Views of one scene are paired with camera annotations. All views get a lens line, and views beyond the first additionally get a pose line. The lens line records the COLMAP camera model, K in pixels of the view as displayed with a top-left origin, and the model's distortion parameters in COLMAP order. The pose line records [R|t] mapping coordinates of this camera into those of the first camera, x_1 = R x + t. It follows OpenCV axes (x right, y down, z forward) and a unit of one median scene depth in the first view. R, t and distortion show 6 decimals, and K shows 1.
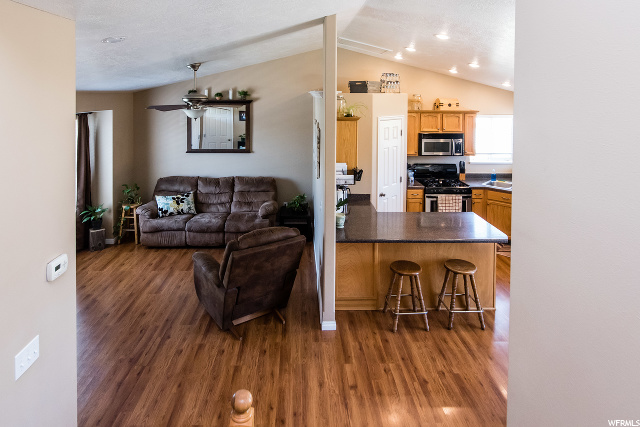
lens RADIAL K [[318.4, 0, 296.0], [0, 318.4, 114.8], [0, 0, 1]] dist [0.001048, 0.000377]
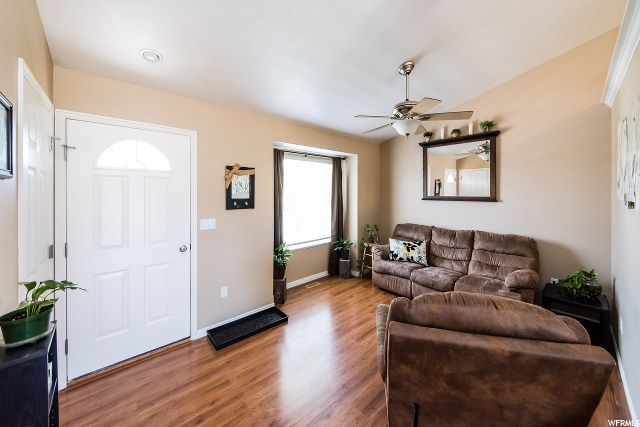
lens RADIAL K [[239.2, 0, 362.1], [0, 239.2, 190.5], [0, 0, 1]] dist [-0.000879, -0.000241]
pose [[0.745923, 0.005180, -0.666012, -0.001335], [-0.040505, 0.998472, -0.037599, 0.142079], [0.664799, 0.055022, 0.744993, 0.390656]]
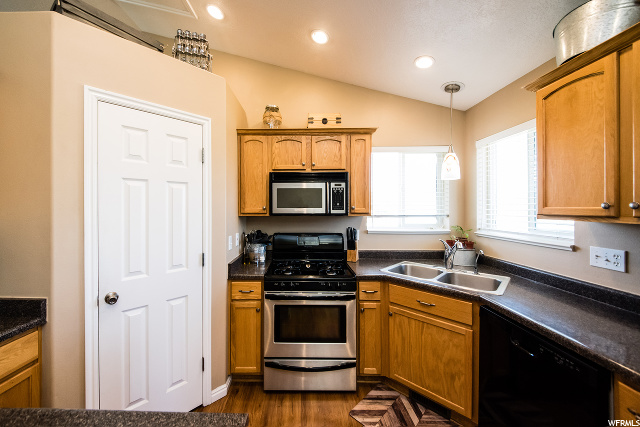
lens RADIAL K [[217.7, 0, 307.3], [0, 217.7, 208.2], [0, 0, 1]] dist [-0.000619, -0.000047]
pose [[0.999151, 0.010903, 0.039719, 0.428823], [-0.008771, 0.998532, -0.053446, 0.133256], [-0.040243, 0.053052, 0.997781, 0.624960]]
